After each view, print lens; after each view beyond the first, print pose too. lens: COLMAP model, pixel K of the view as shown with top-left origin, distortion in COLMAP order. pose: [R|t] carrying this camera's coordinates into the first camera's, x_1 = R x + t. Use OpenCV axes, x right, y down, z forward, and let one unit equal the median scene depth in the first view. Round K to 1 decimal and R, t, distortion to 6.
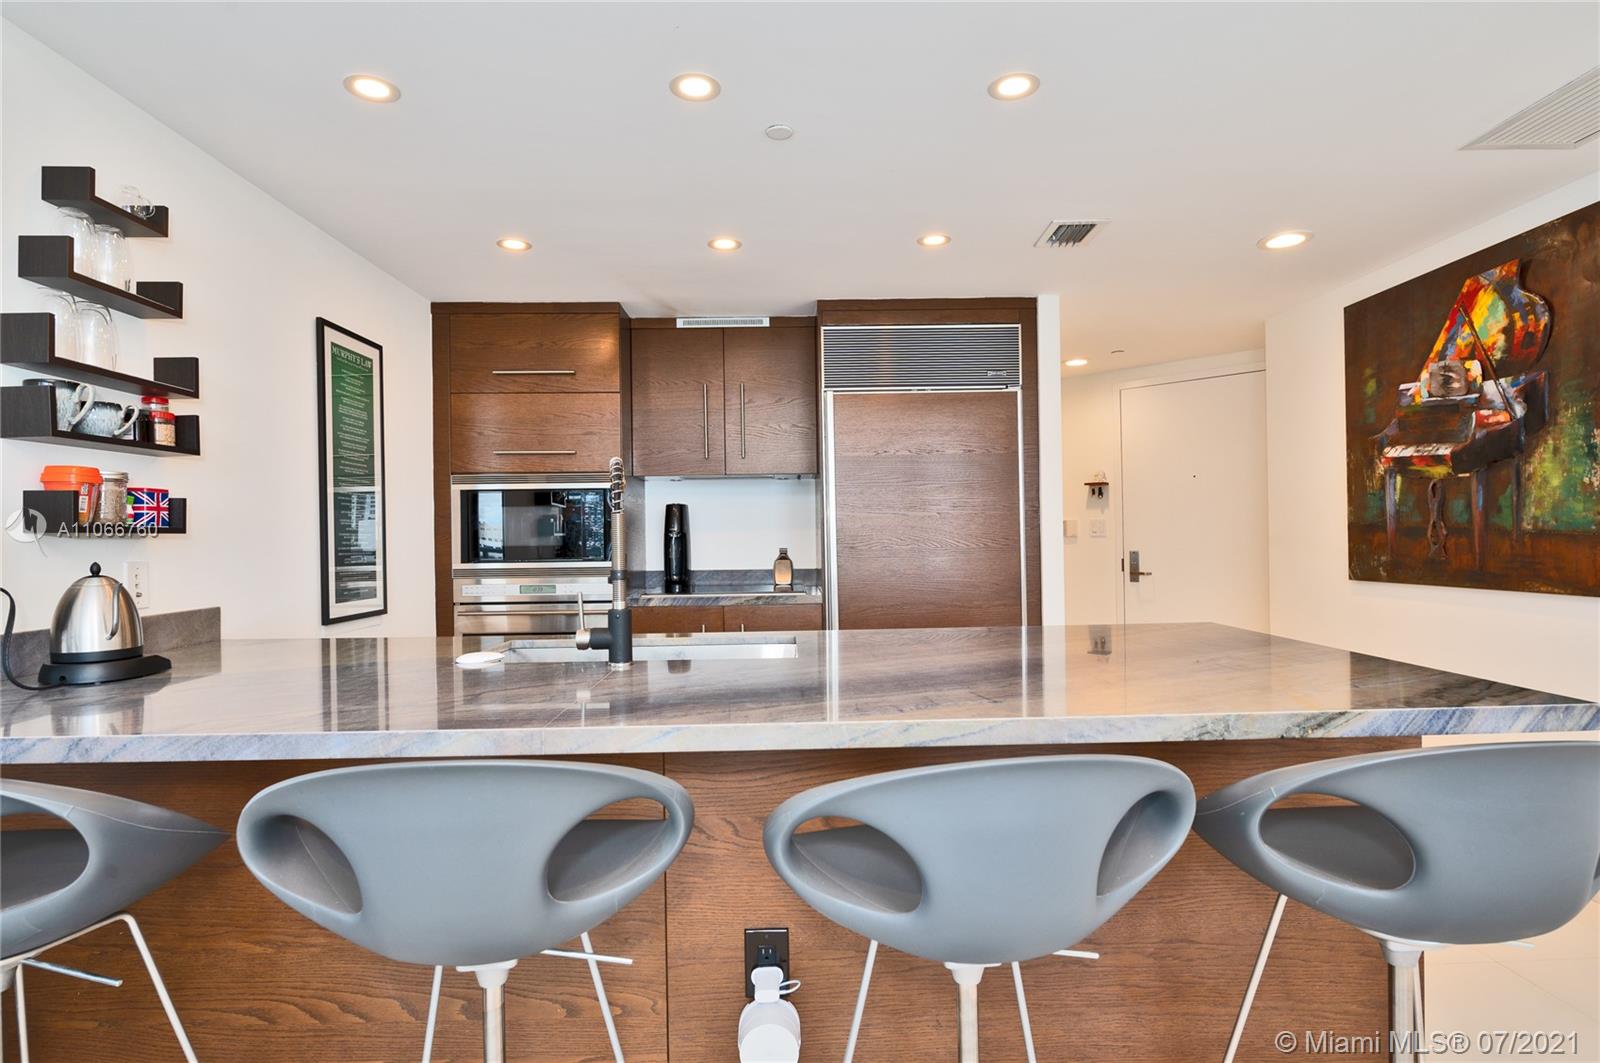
lens RADIAL K [[868.8, 0, 760.7], [0, 868.8, 524.8], [0, 0, 1]] dist [0.010749, -0.004222]
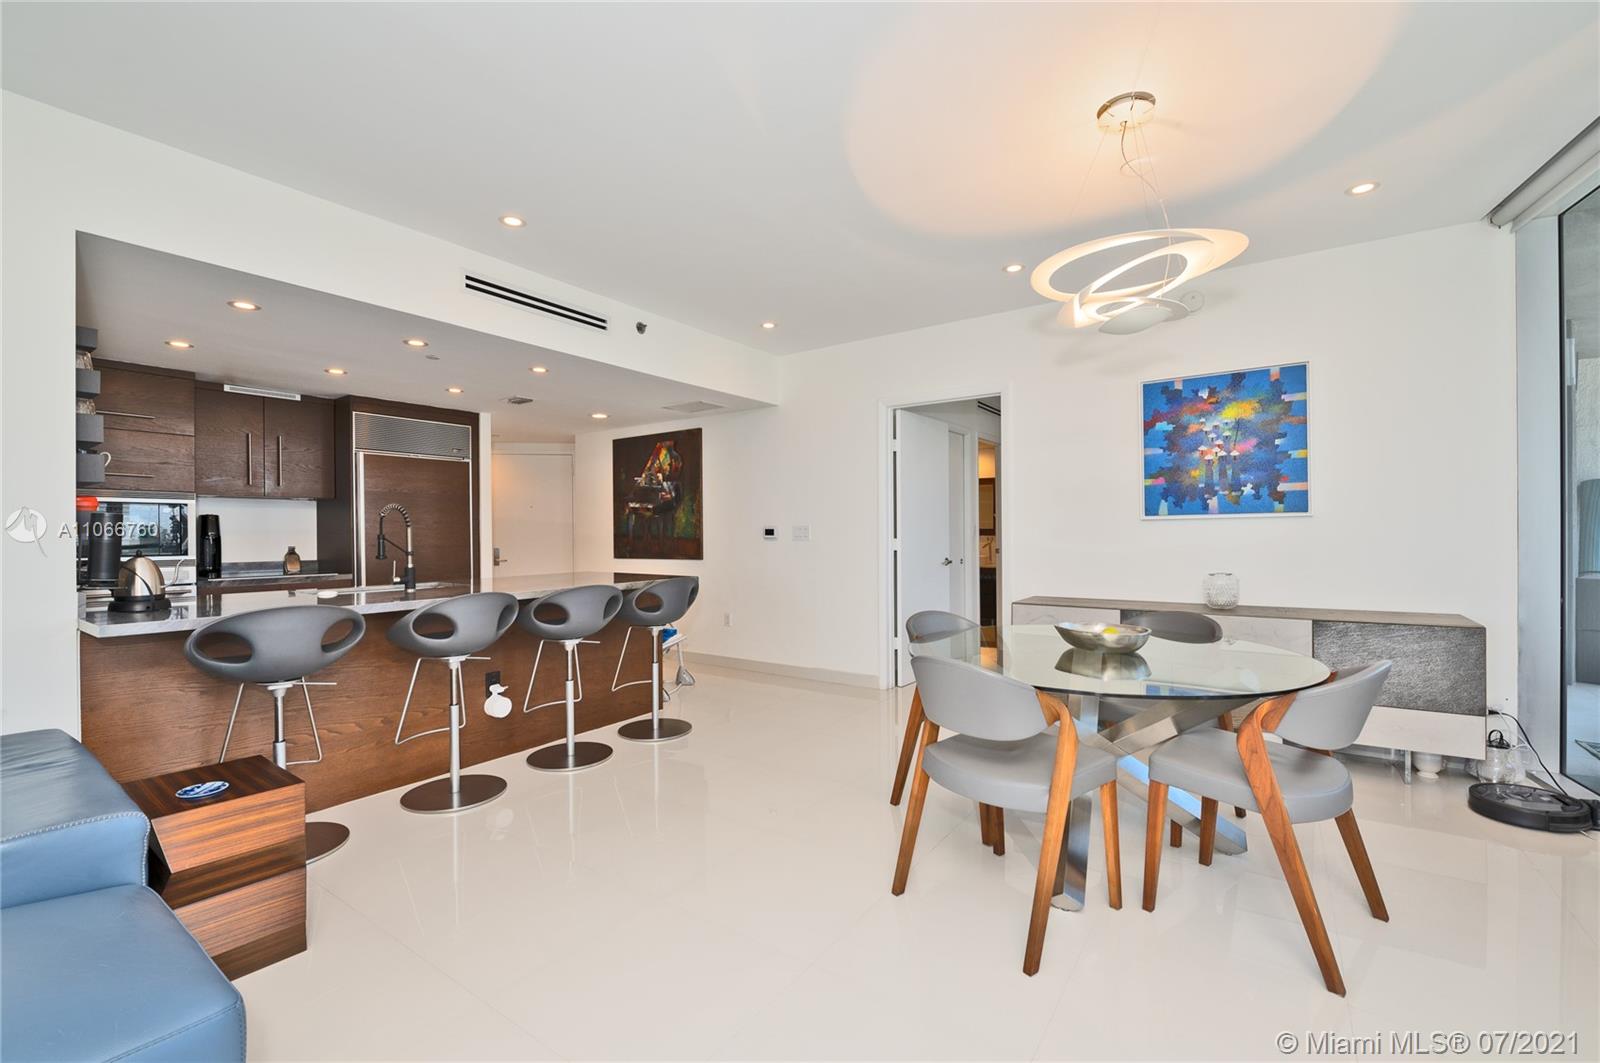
lens RADIAL K [[677.4, 0, 792.9], [0, 677.4, 535.3], [0, 0, 1]] dist [0.010076, -0.000849]
pose [[0.600813, 0.007606, 0.799353, -0.562304], [-0.011420, 0.999934, -0.000930, -0.001739], [-0.799308, -0.008570, 0.600861, -0.540451]]
